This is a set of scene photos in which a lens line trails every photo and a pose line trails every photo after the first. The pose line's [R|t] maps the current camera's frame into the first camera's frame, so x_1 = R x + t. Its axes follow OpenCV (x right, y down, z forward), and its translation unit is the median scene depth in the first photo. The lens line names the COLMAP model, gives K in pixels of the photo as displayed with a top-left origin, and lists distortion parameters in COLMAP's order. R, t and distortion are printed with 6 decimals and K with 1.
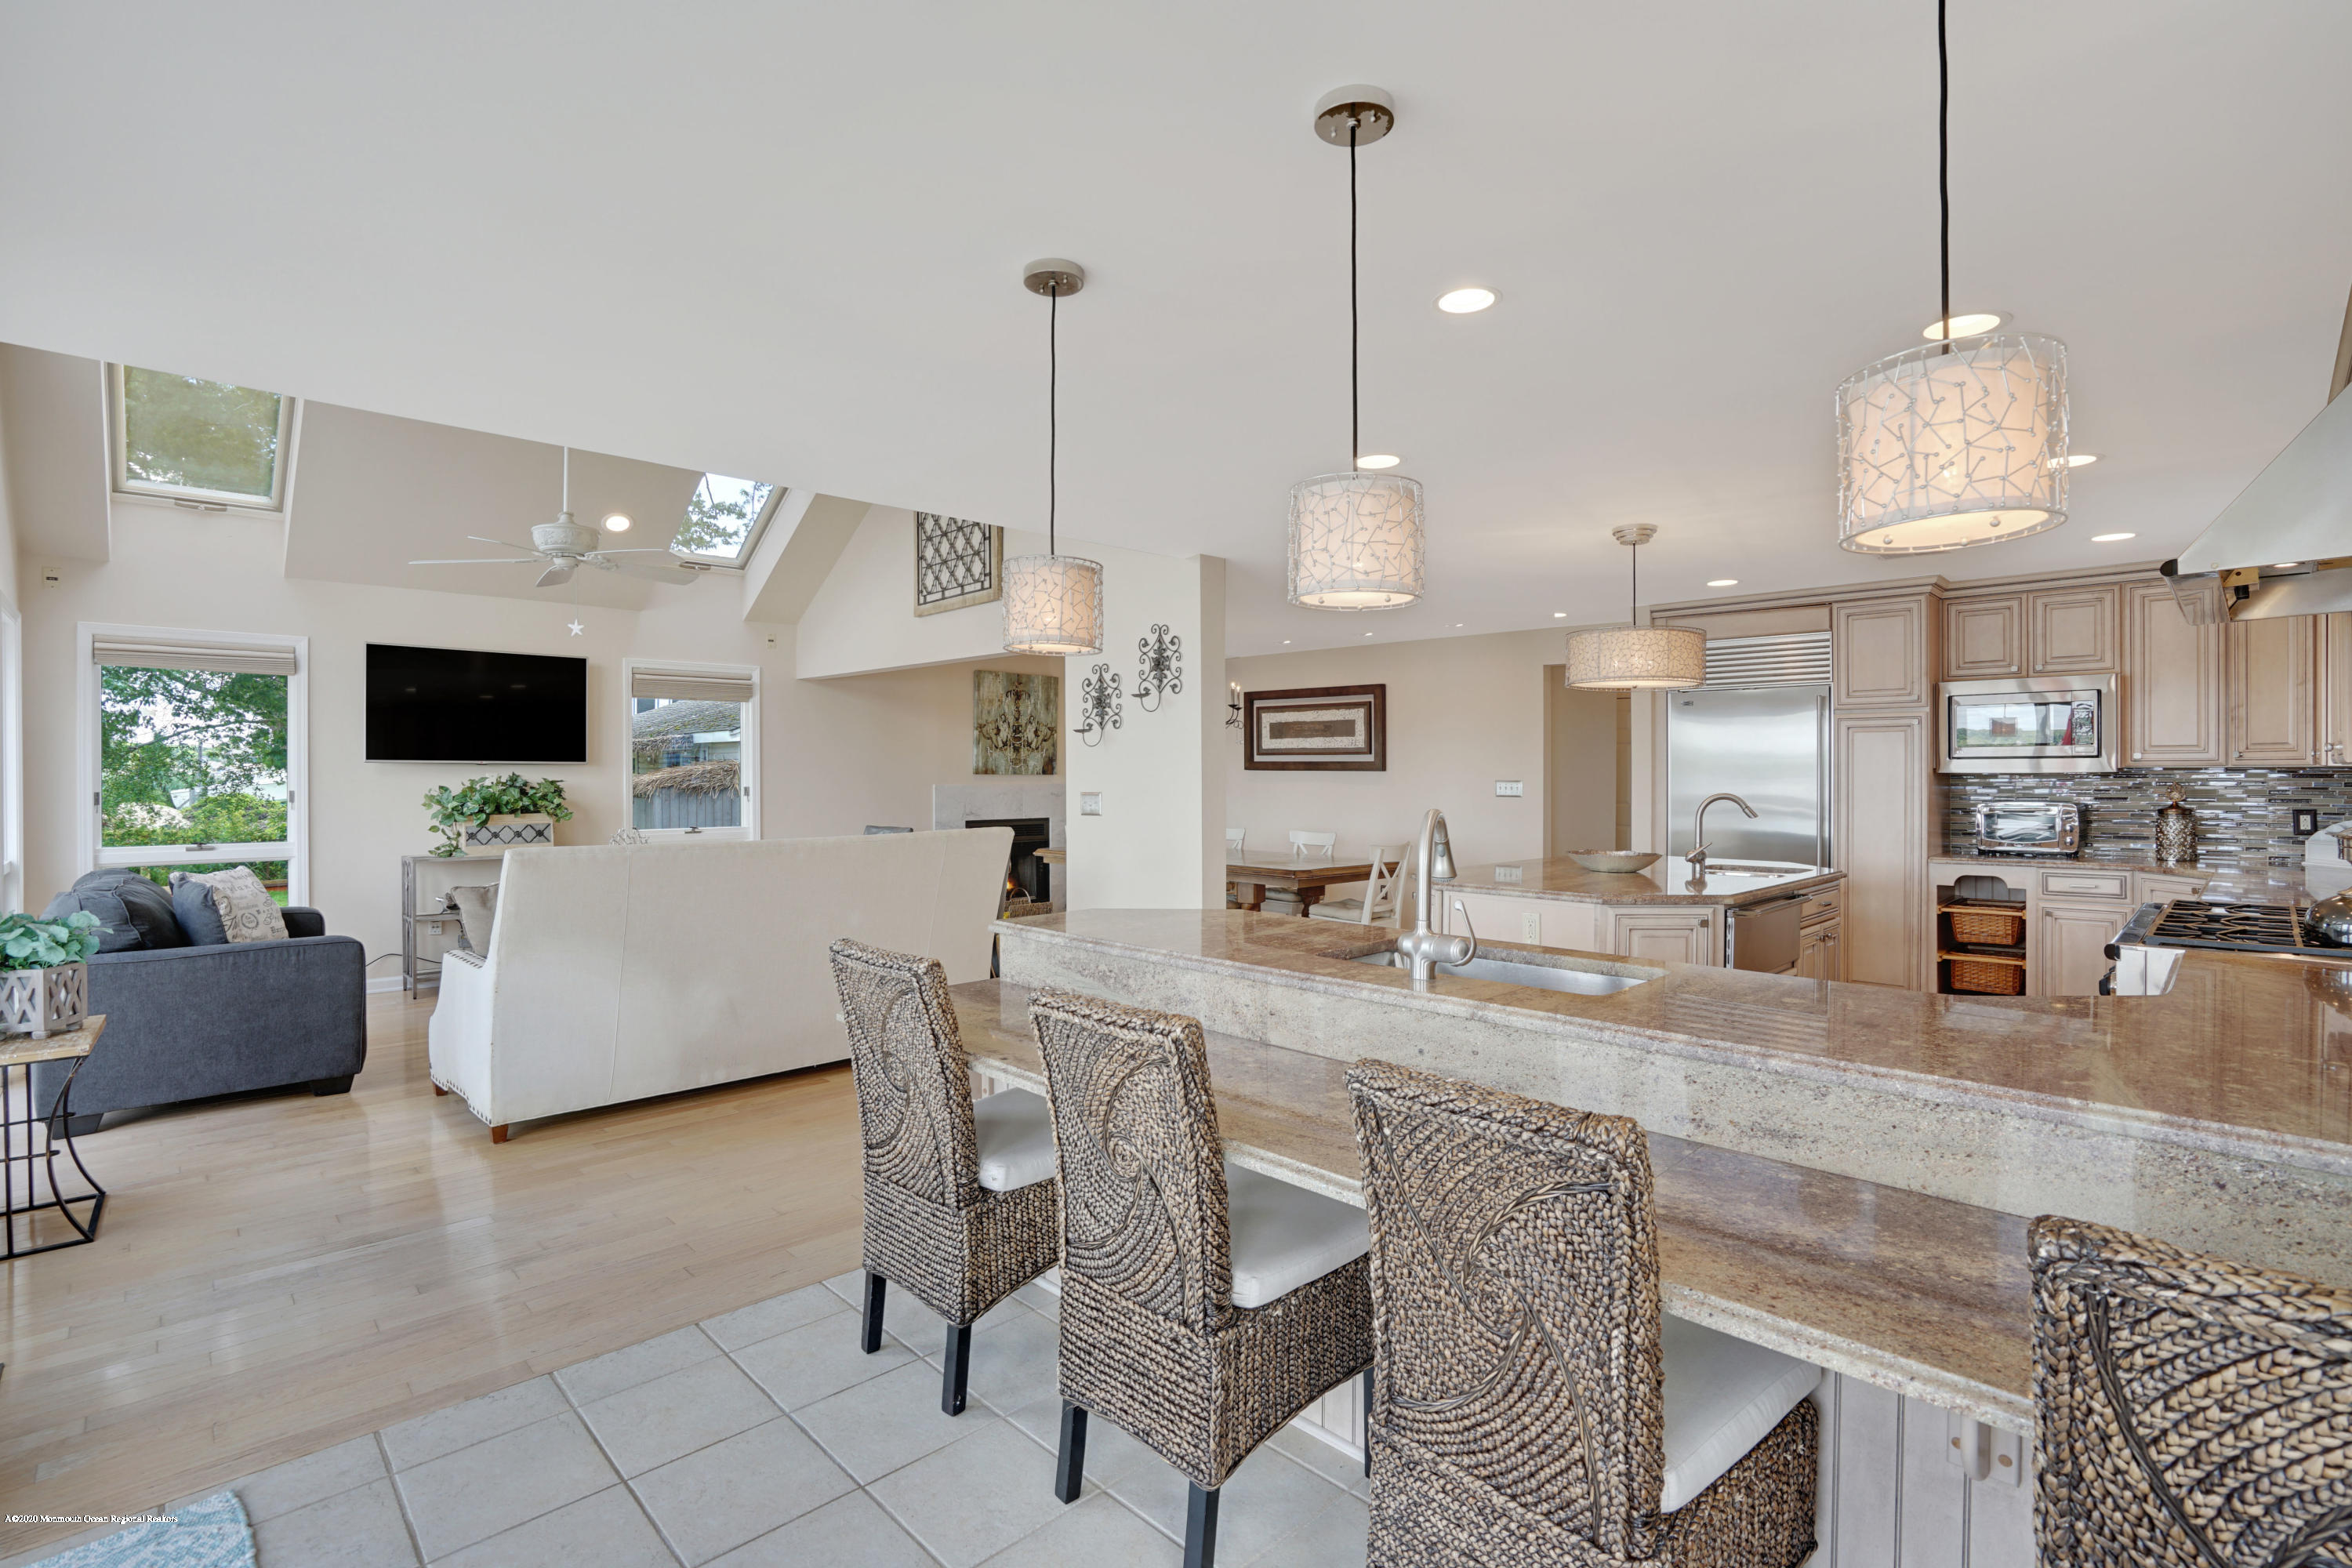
lens RADIAL K [[1096.7, 0, 1163.1], [0, 1096.7, 786.4], [0, 0, 1]] dist [-0.045744, 0.013637]
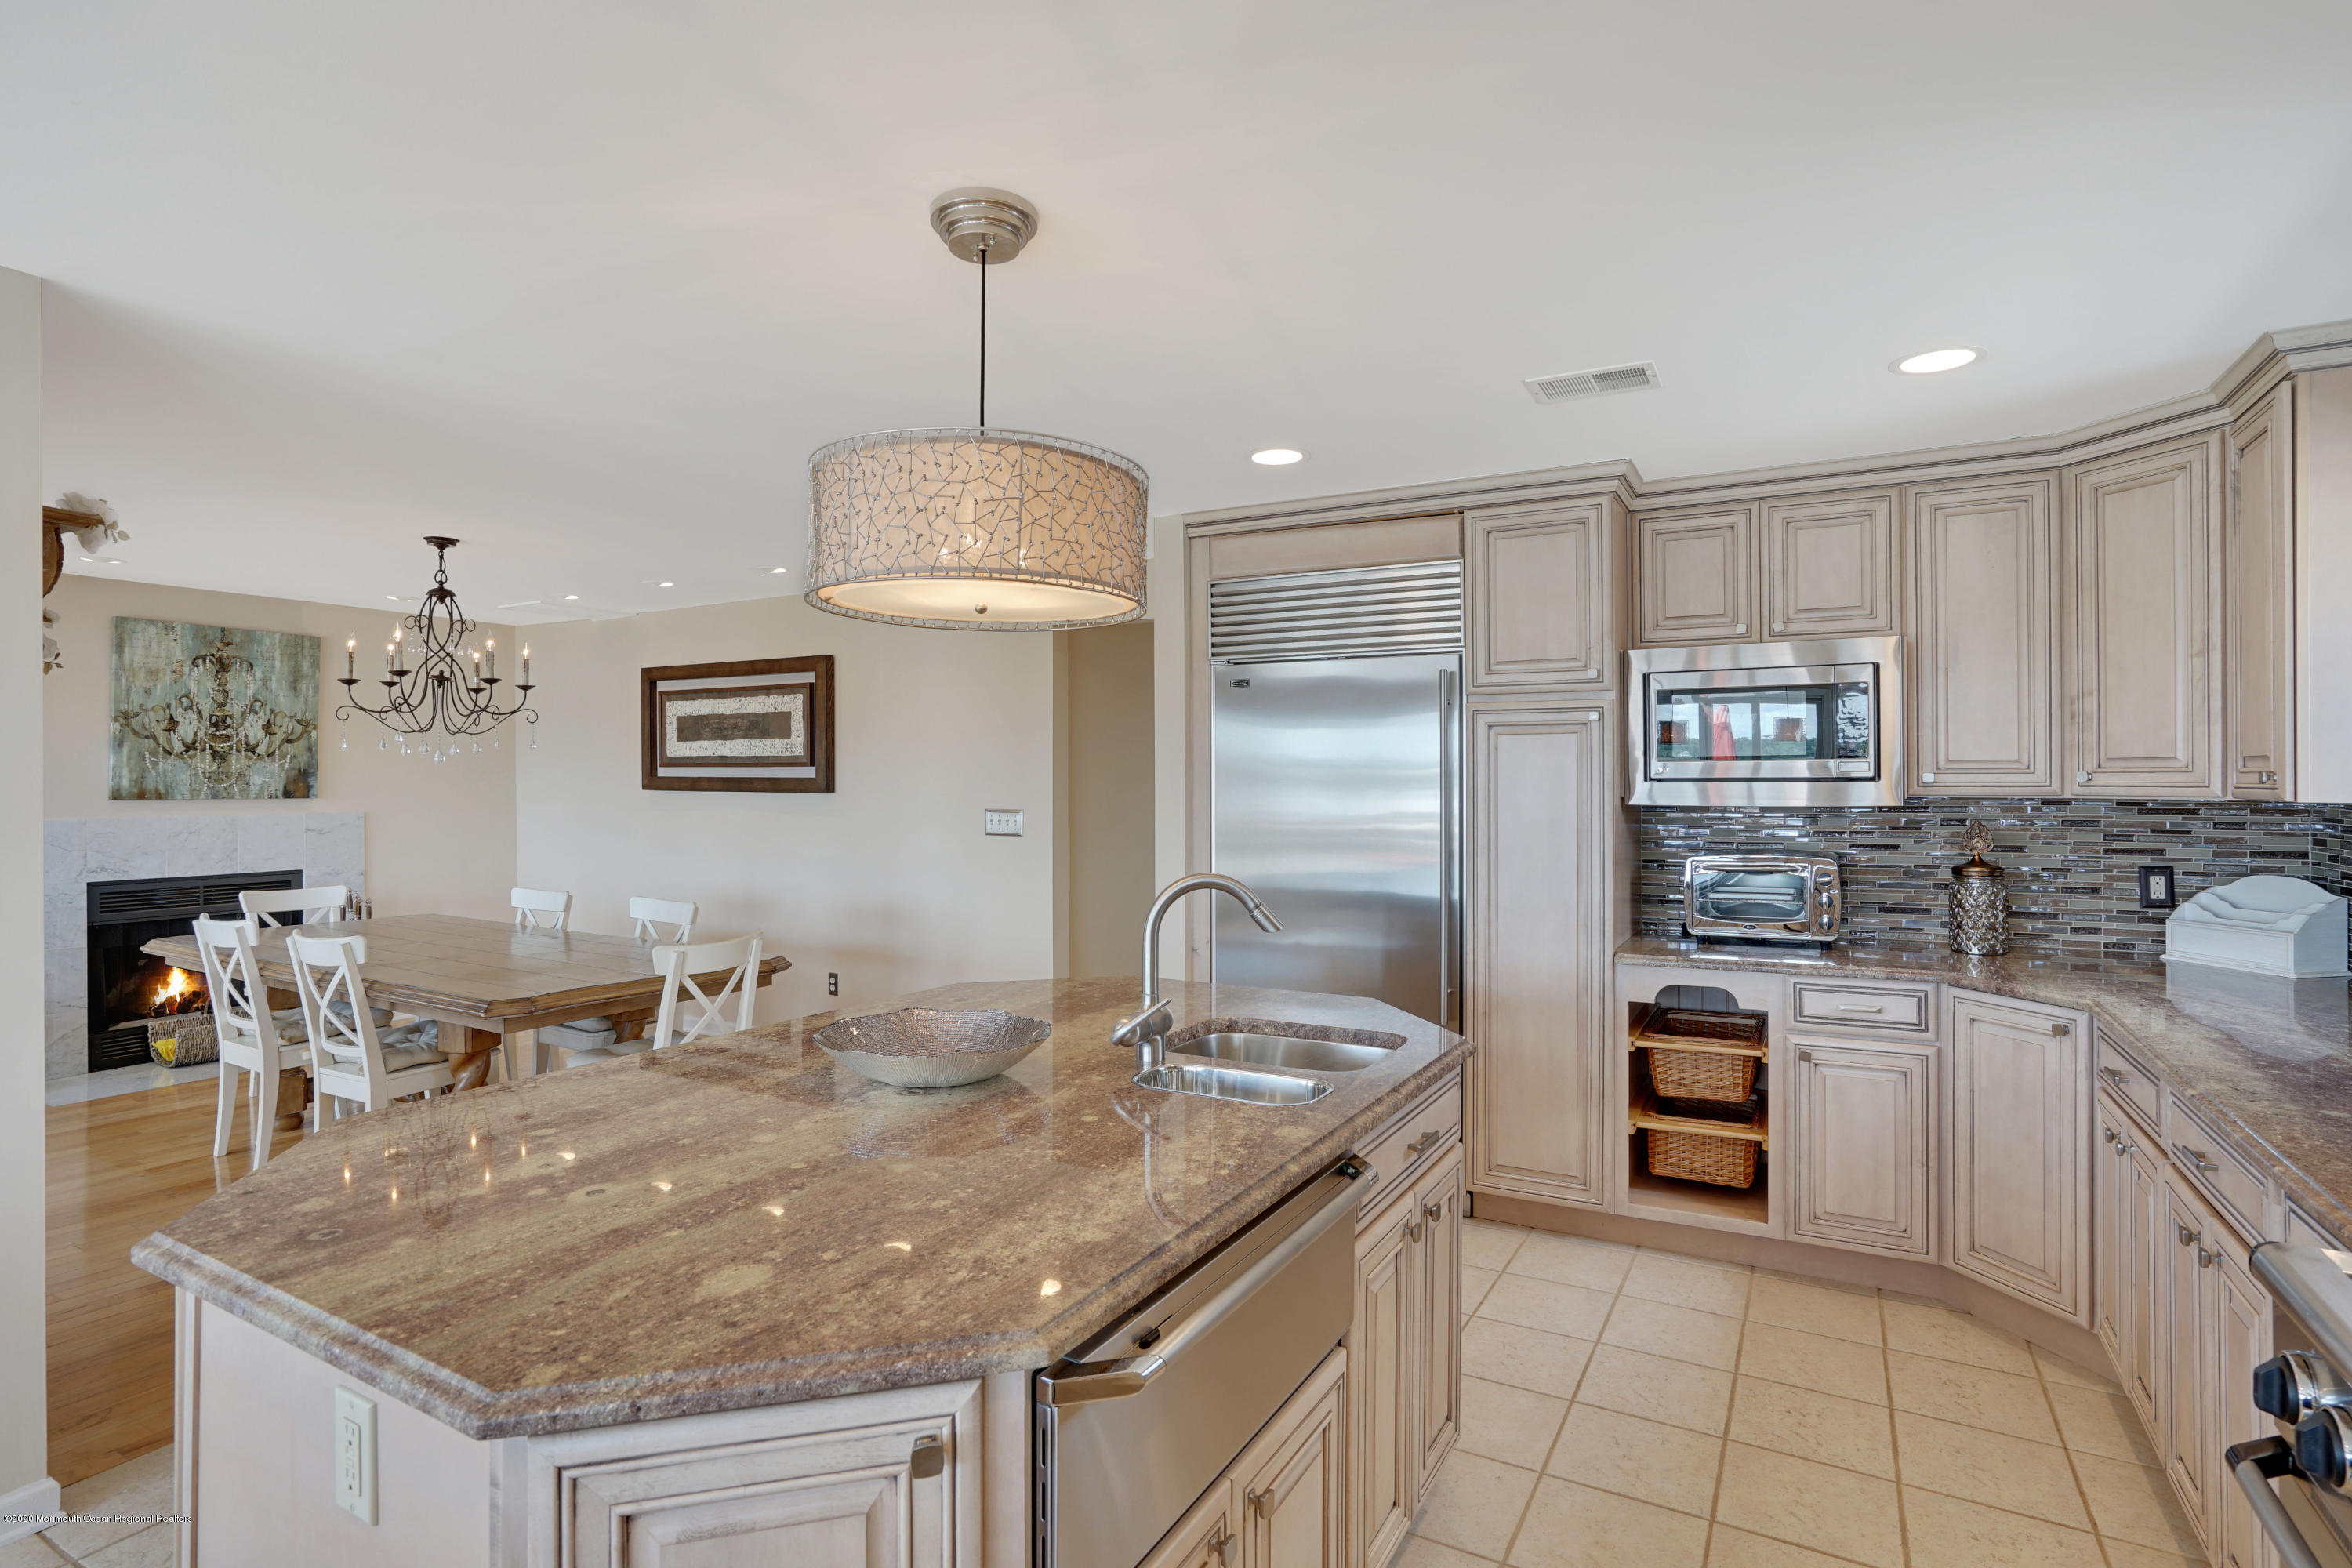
lens RADIAL K [[1139.3, 0, 1177.7], [0, 1139.3, 789.1], [0, 0, 1]] dist [-0.030098, 0.000651]
pose [[0.960745, -0.002862, 0.277417, 0.318204], [0.004021, 0.999985, -0.003610, -0.020173], [-0.277402, 0.004583, 0.960743, 0.479942]]
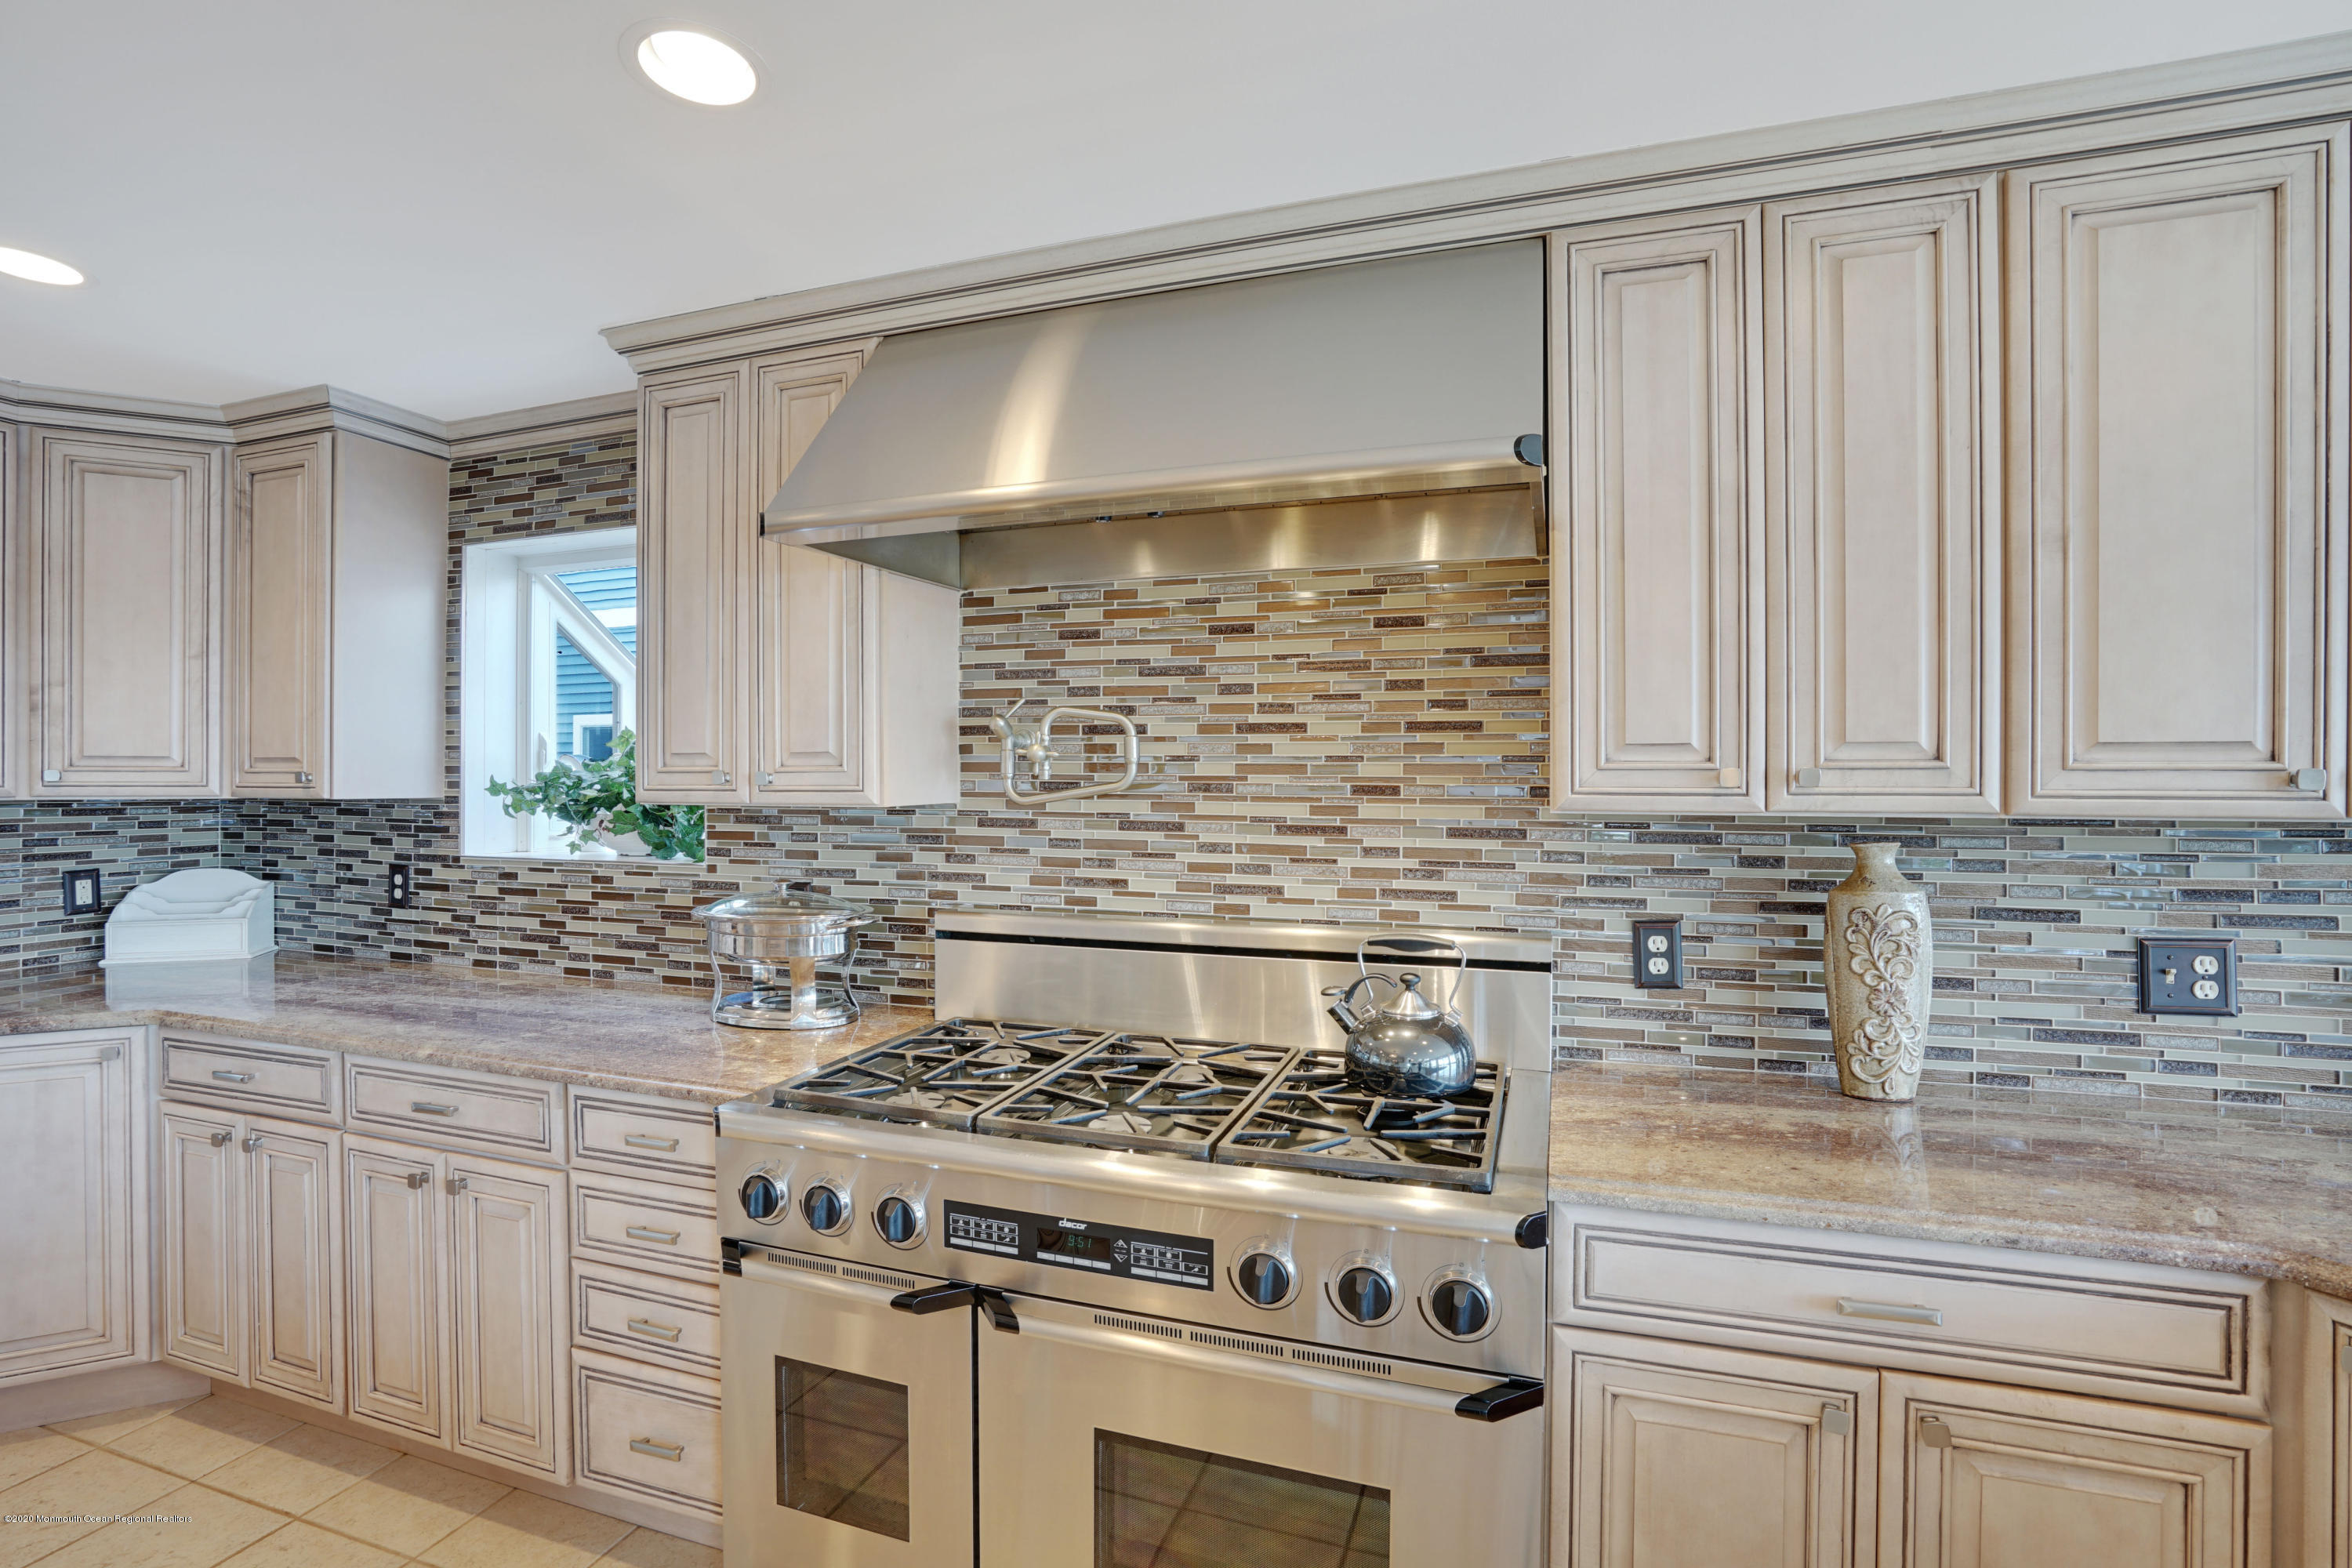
lens RADIAL K [[1096.7, 0, 1181.8], [0, 1096.7, 777.6], [0, 0, 1]] dist [-0.045744, 0.013637]
pose [[-0.444964, 0.001730, 0.895547, 0.256457], [0.011679, 0.999924, 0.003872, -0.021528], [-0.895472, 0.012182, -0.444950, 0.639261]]
